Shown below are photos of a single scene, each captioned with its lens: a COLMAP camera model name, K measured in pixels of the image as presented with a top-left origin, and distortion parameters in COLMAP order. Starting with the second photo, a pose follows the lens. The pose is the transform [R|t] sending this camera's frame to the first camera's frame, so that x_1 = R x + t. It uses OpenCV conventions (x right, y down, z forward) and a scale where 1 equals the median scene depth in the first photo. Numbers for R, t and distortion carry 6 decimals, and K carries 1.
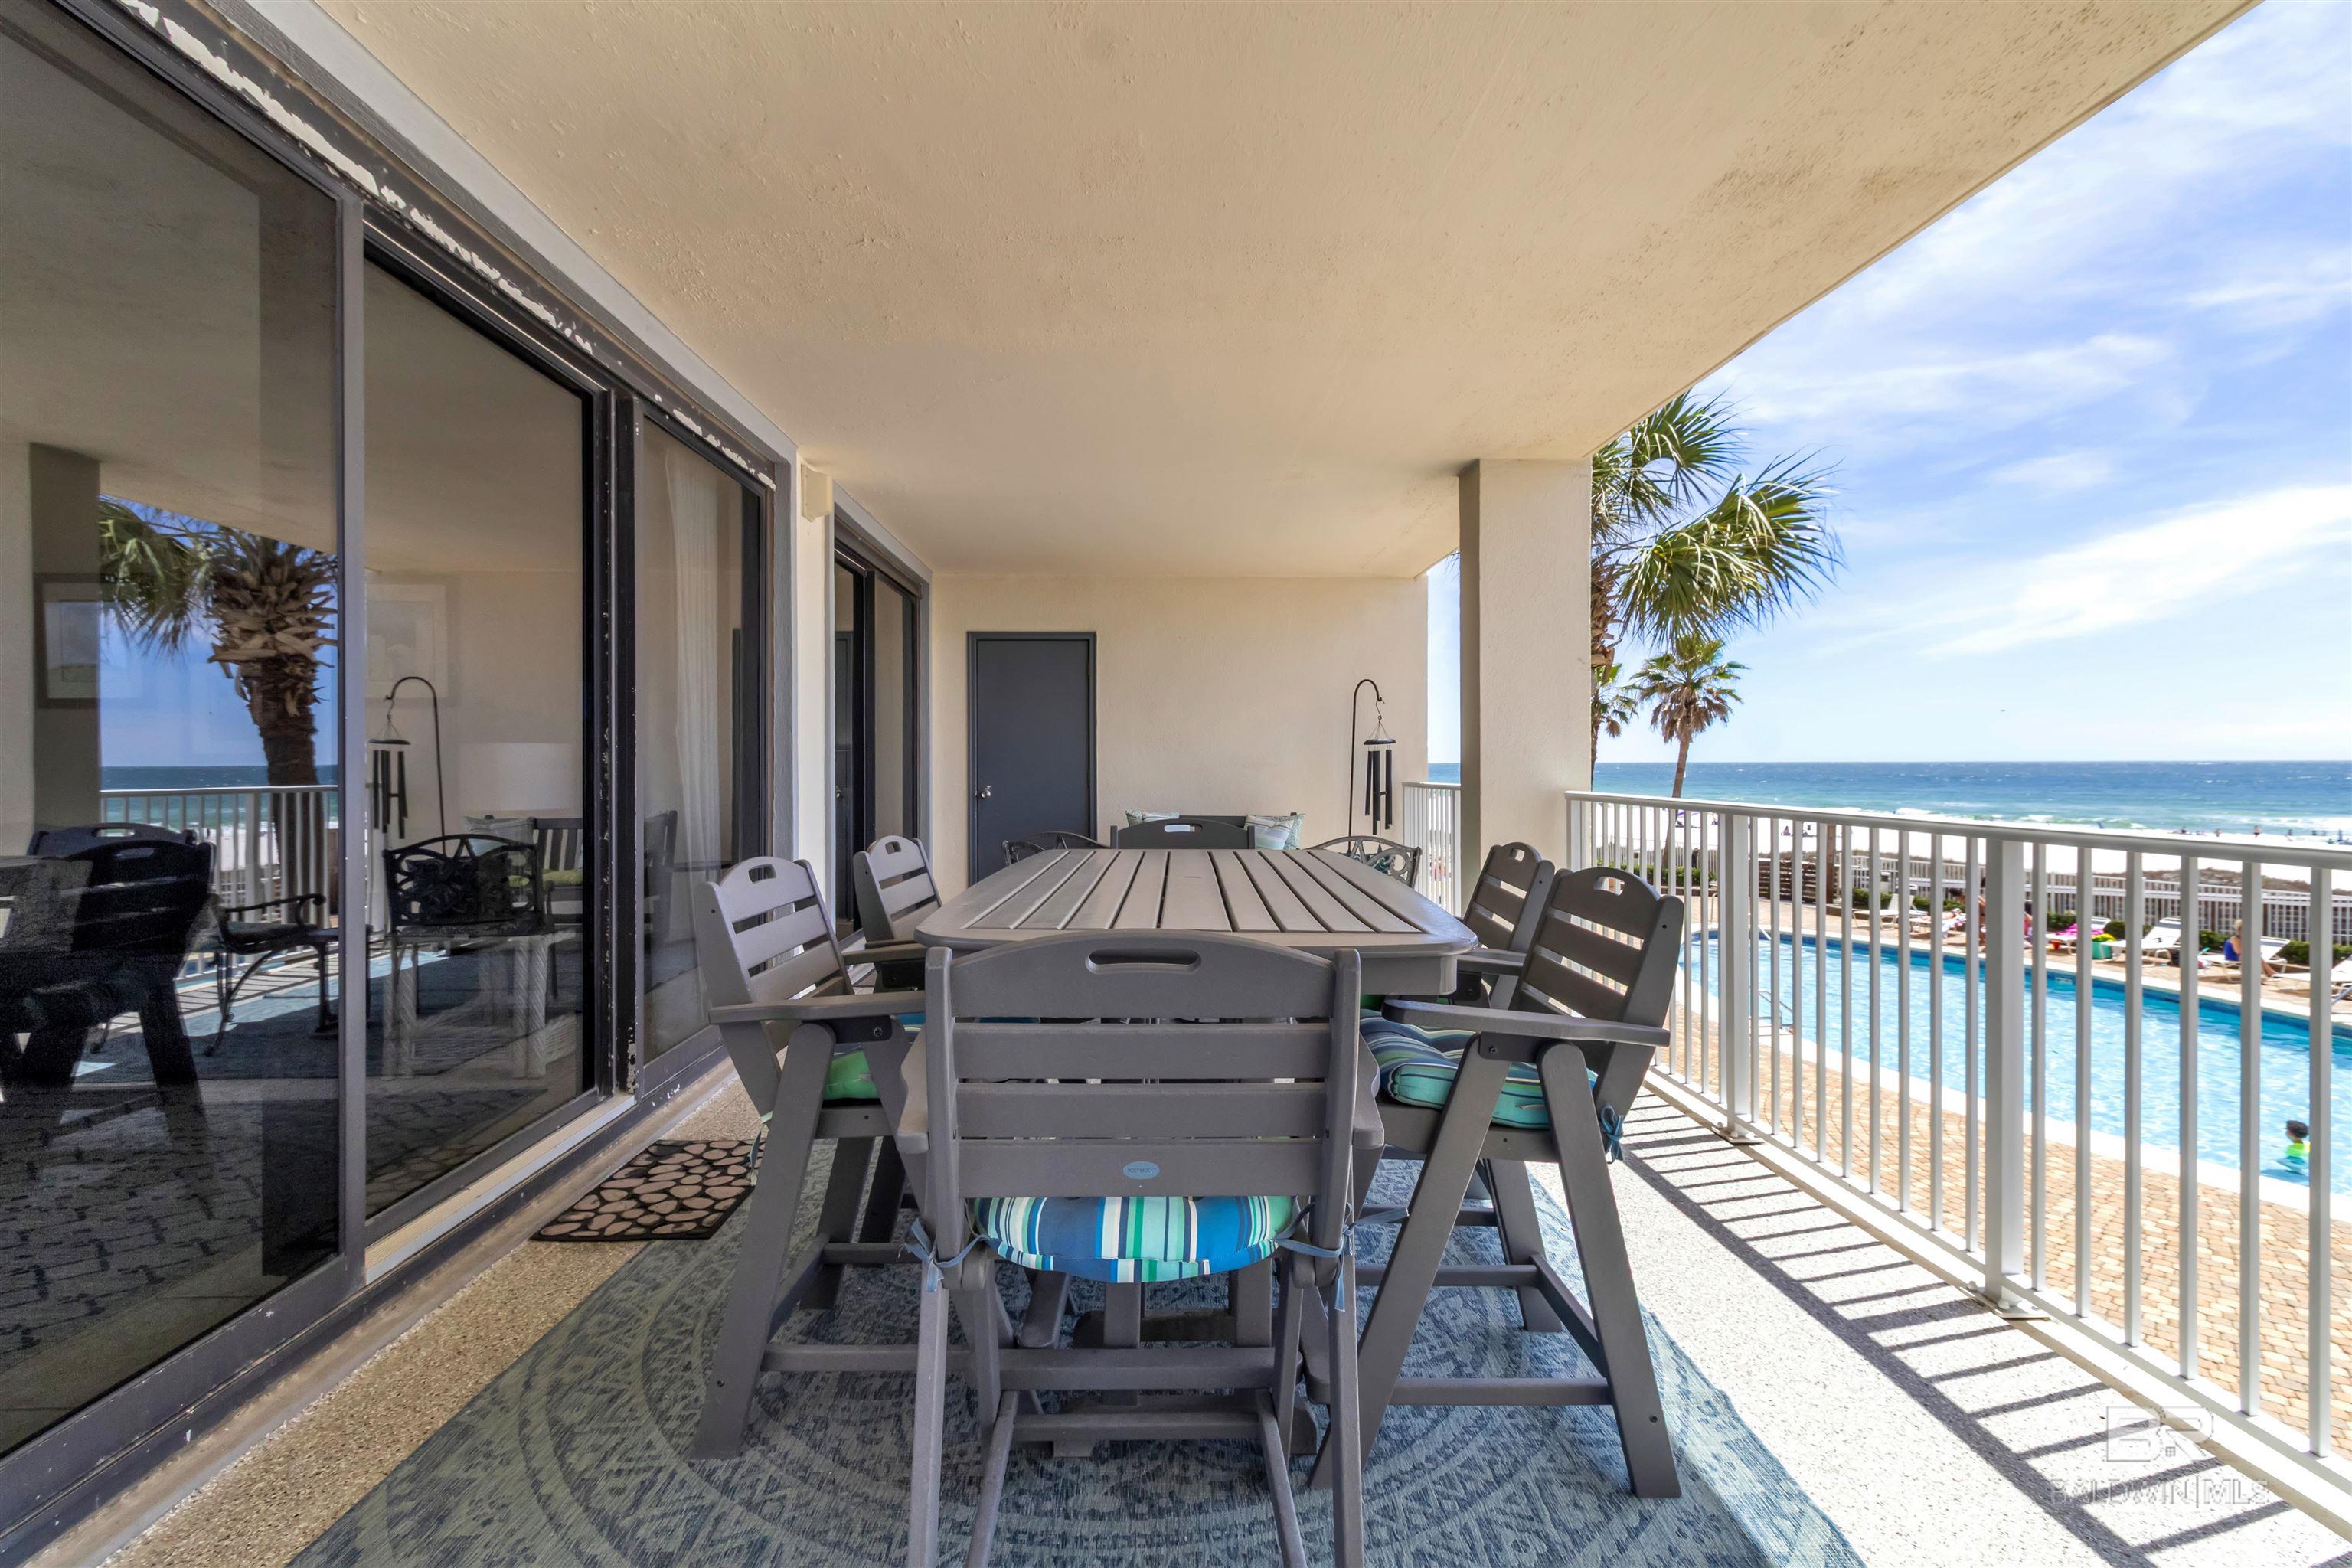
lens RADIAL K [[1100.9, 0, 1173.6], [0, 1100.9, 771.7], [0, 0, 1]] dist [0.001363, 0.001496]
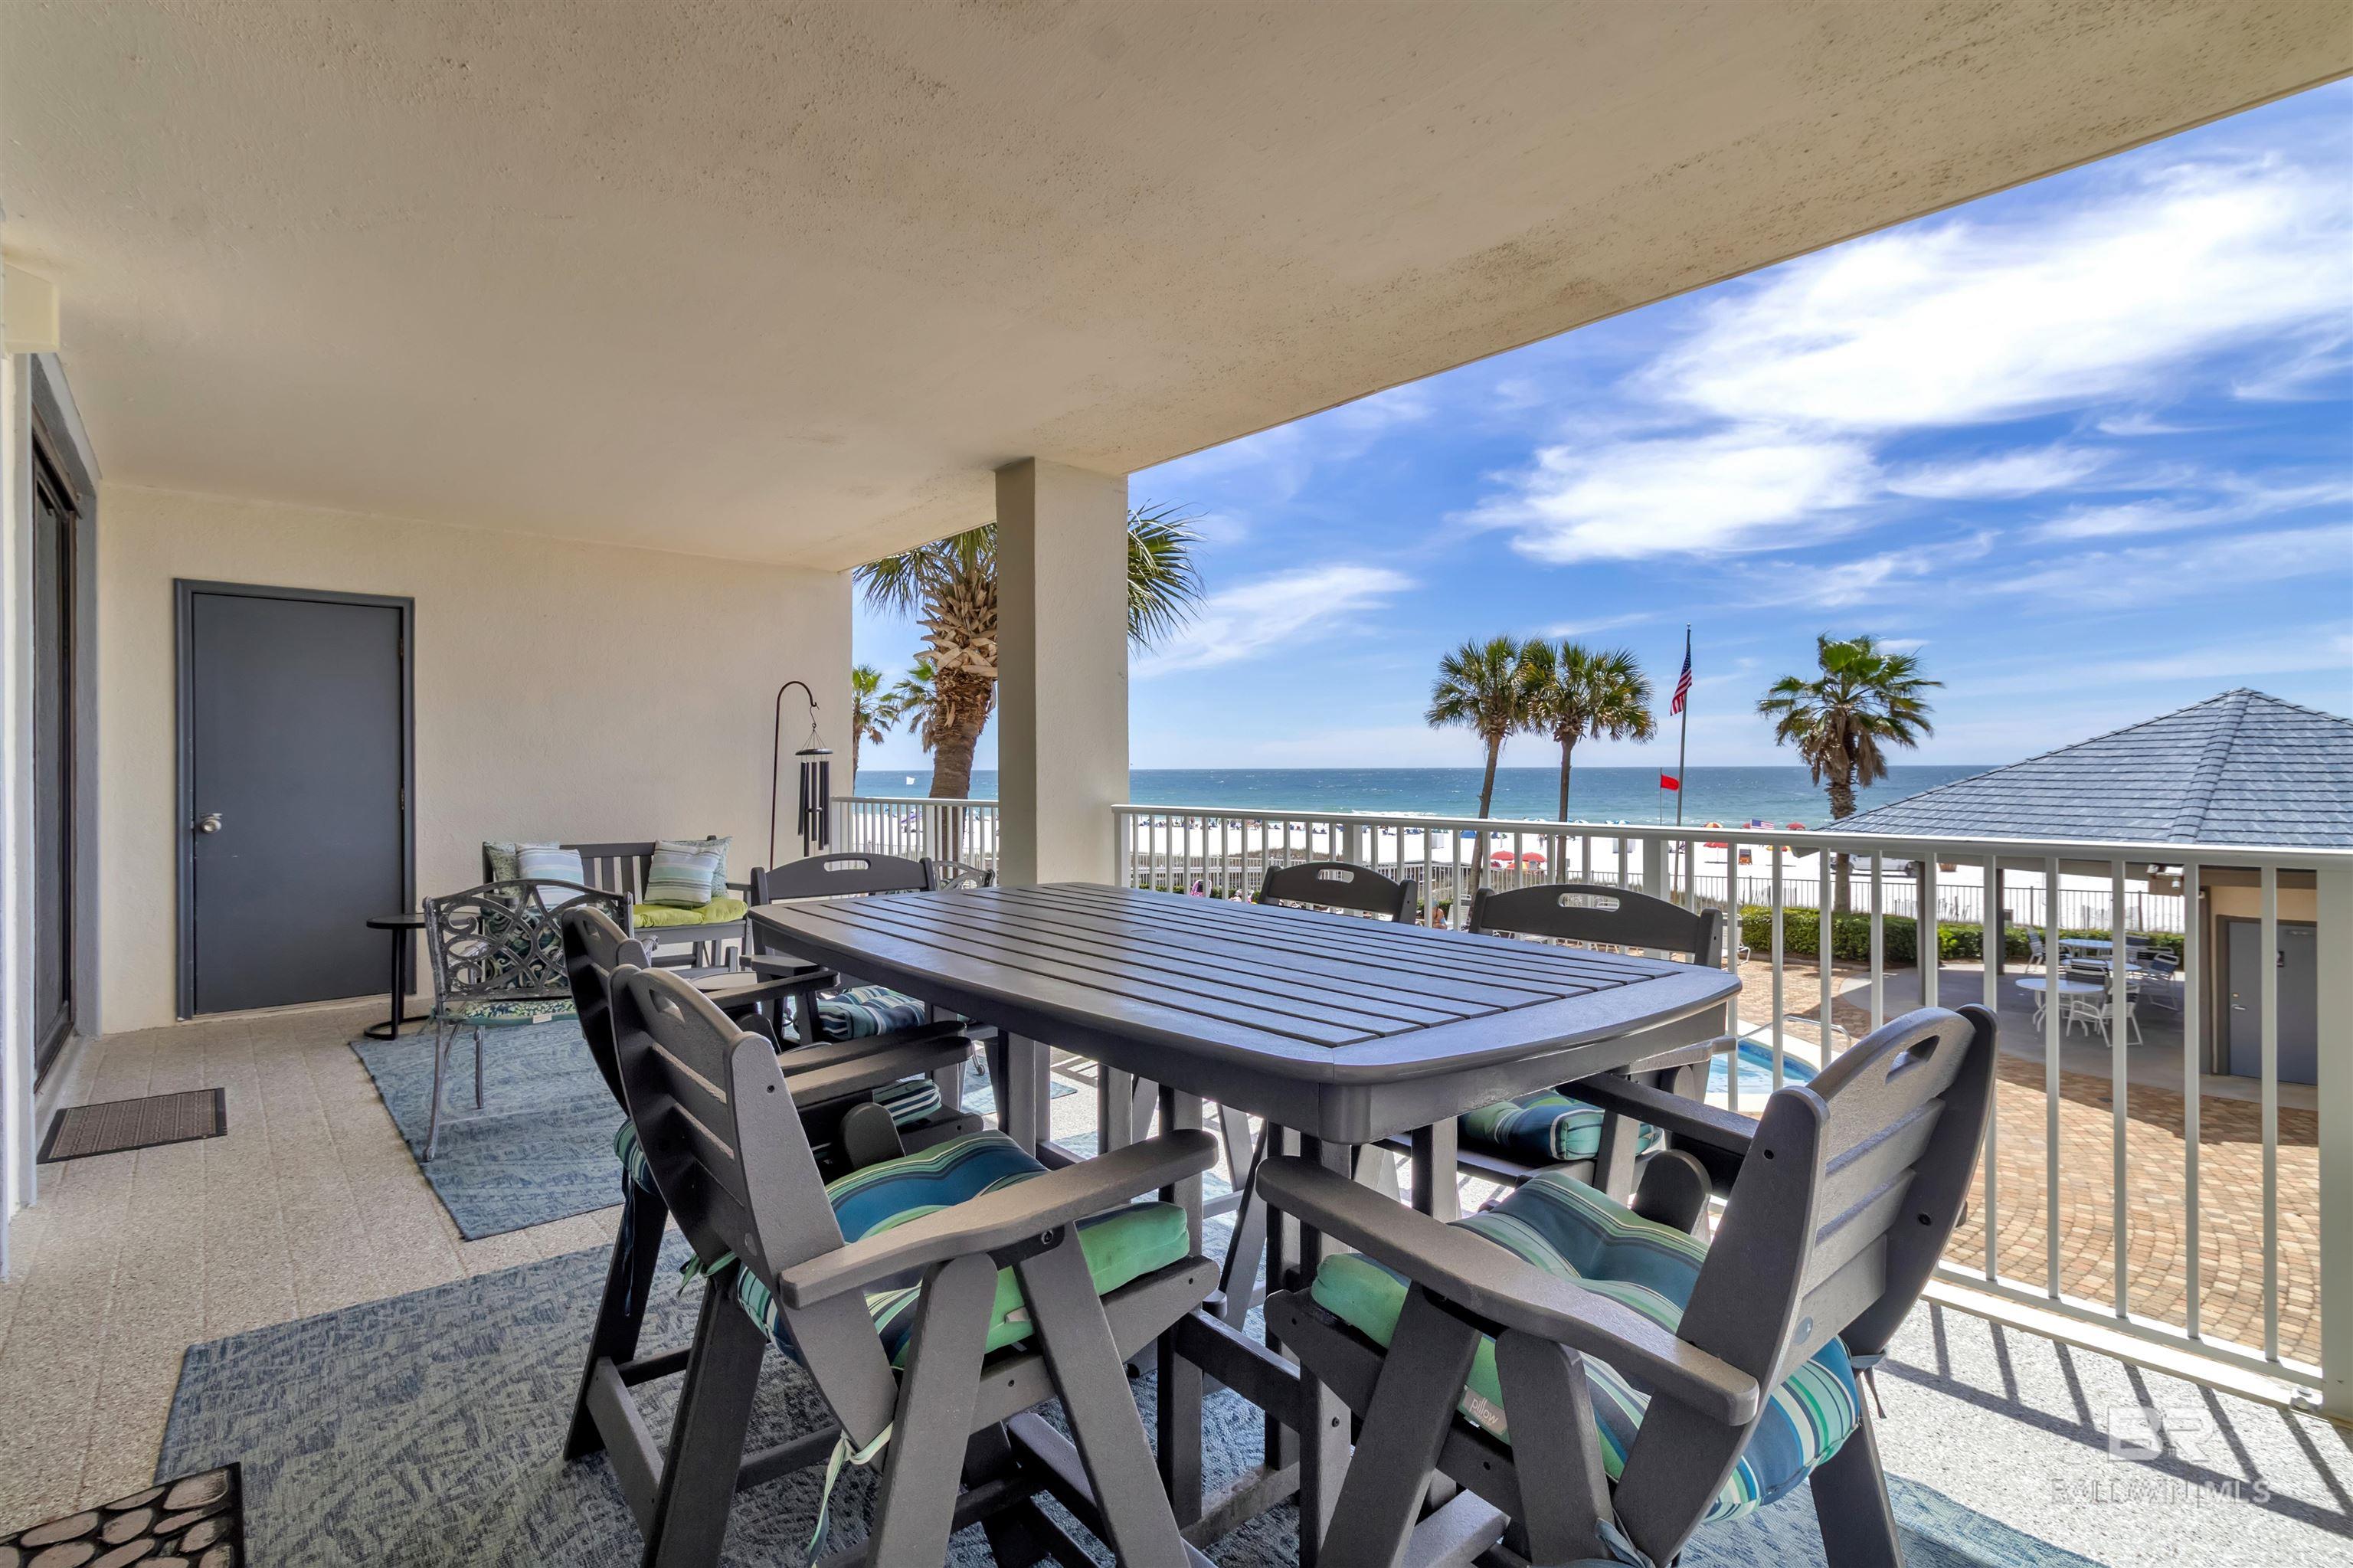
lens RADIAL K [[1106.3, 0, 1208.1], [0, 1106.3, 770.3], [0, 0, 1]] dist [0.000270, -0.000181]
pose [[0.773809, -0.003695, 0.633409, -0.194737], [0.009122, 0.999944, -0.005311, -0.006604], [-0.633354, 0.009888, 0.773799, 0.154125]]
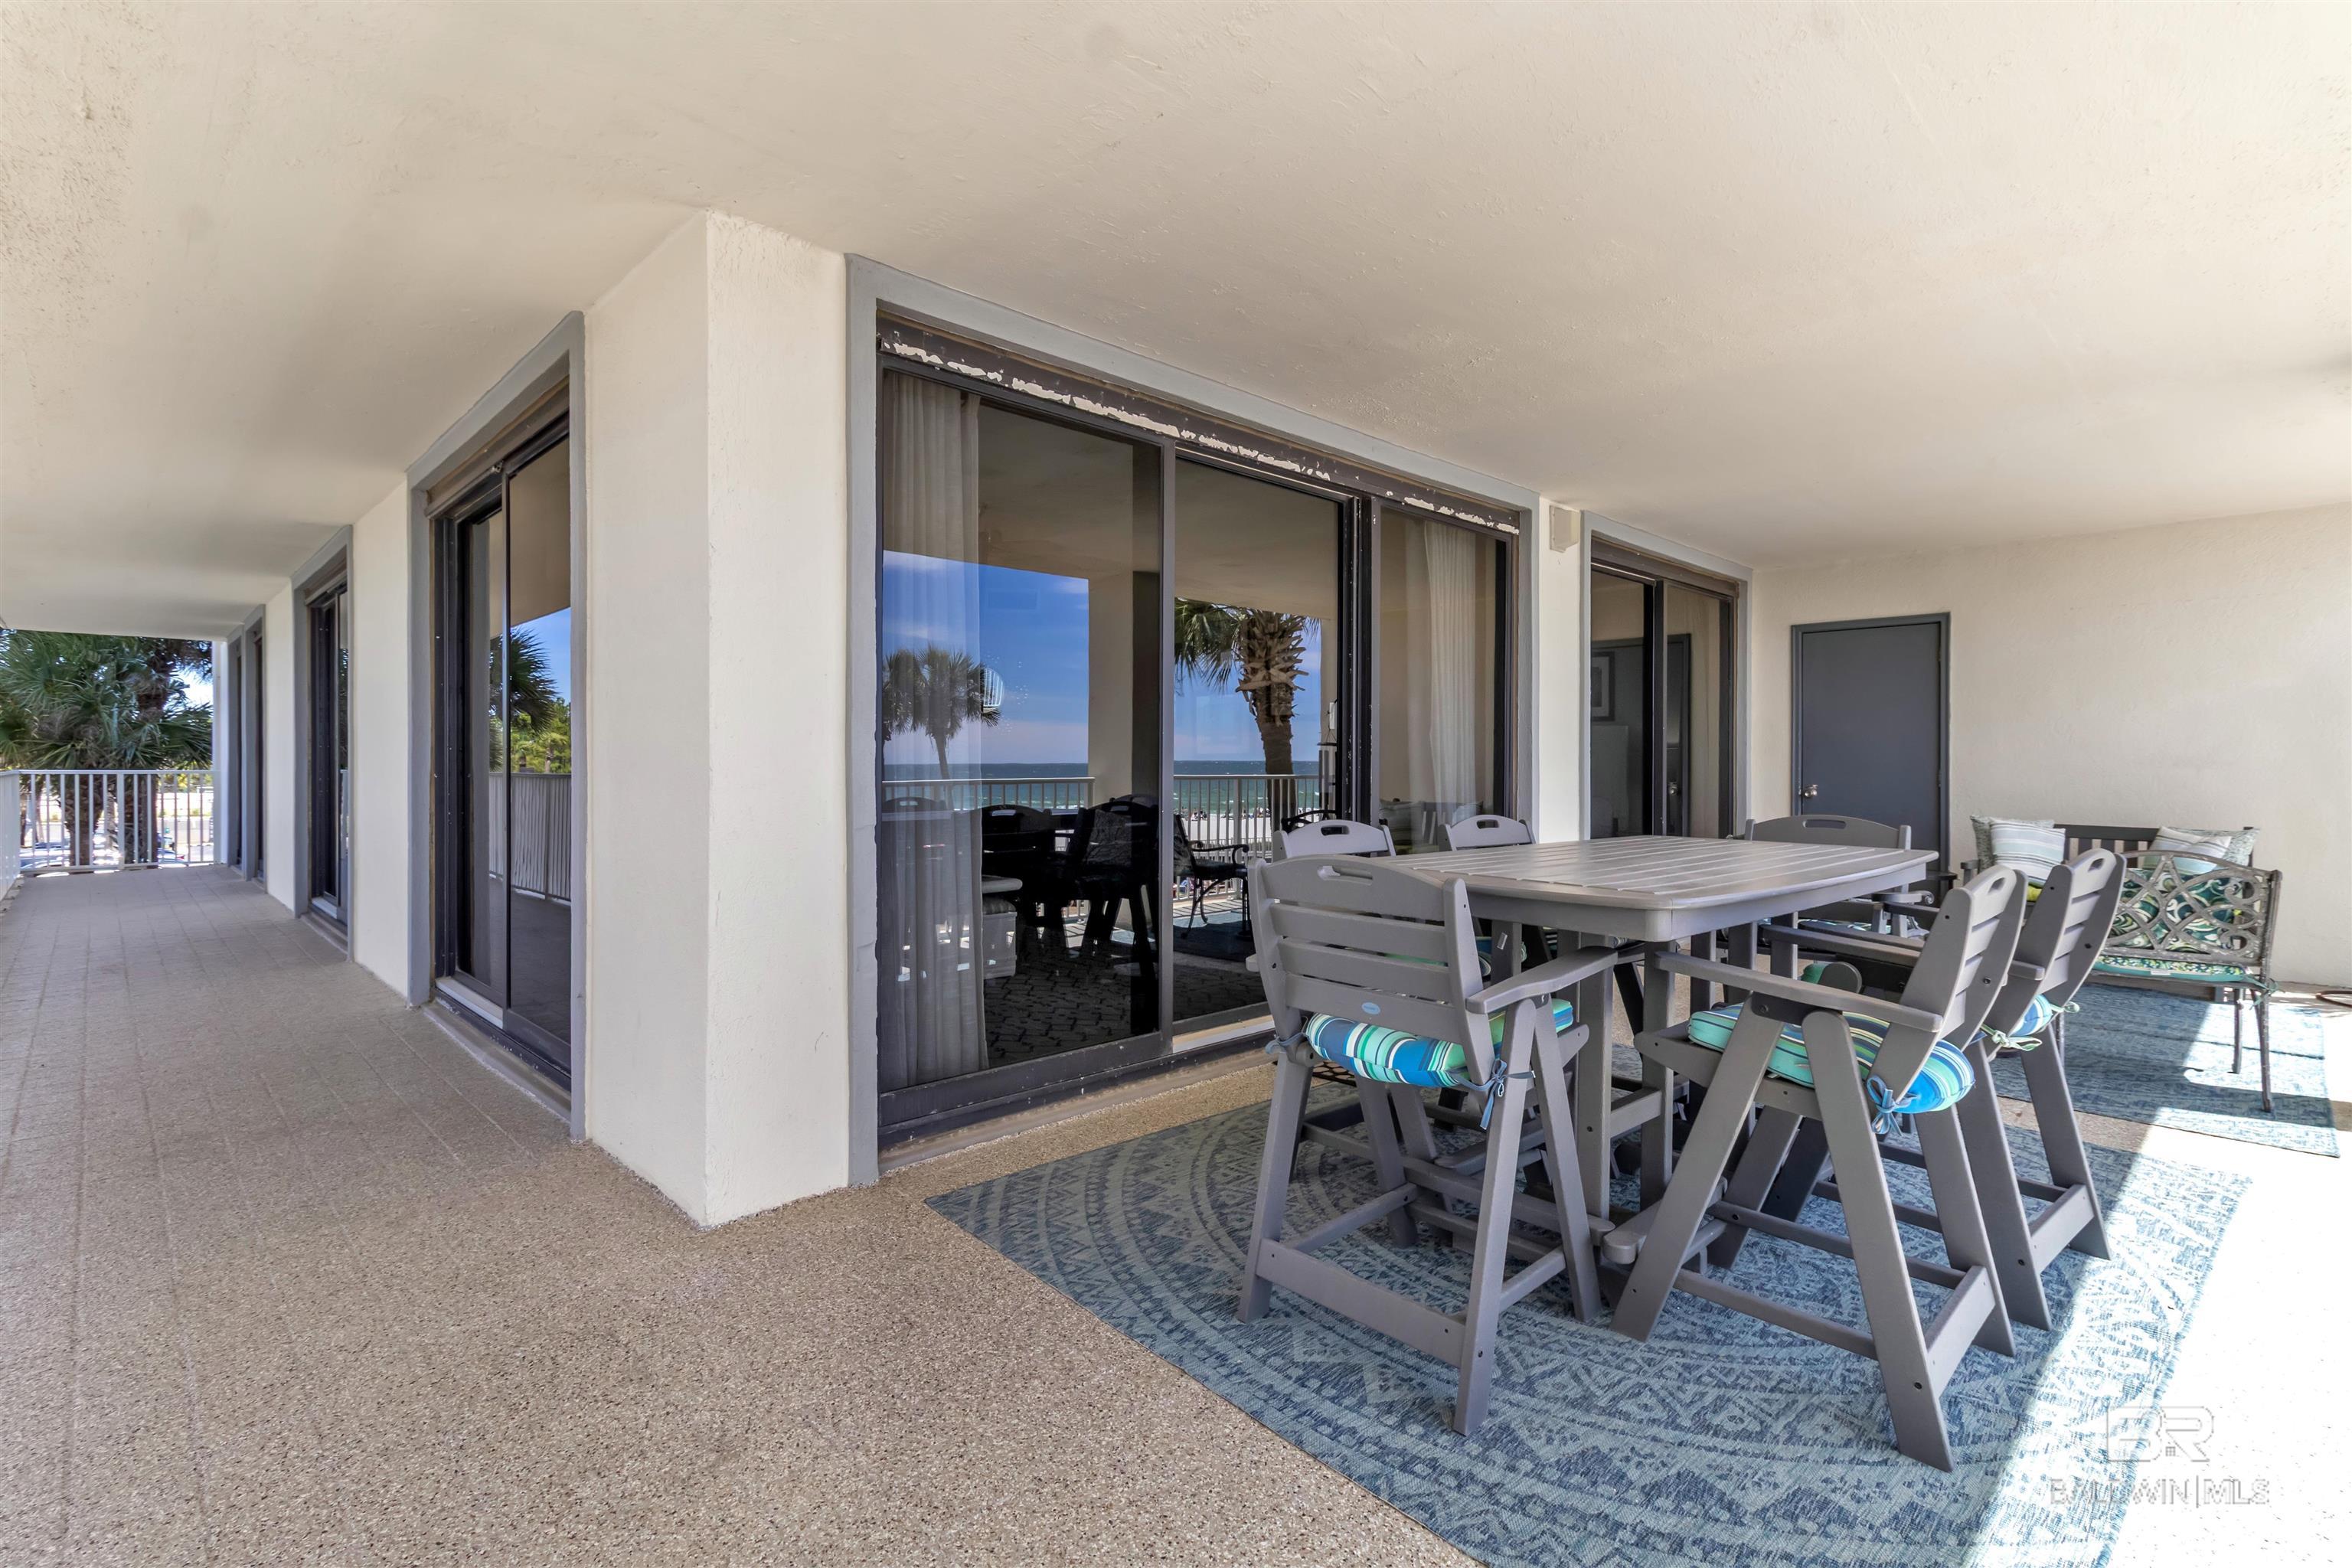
lens RADIAL K [[1078.2, 0, 1173.1], [0, 1078.2, 767.8], [0, 0, 1]] dist [0.006328, 0.000238]
pose [[0.670662, 0.005648, -0.741742, 0.235216], [-0.005657, 0.999981, 0.002500, 0.001257], [0.741742, 0.002519, 0.670681, -0.069972]]
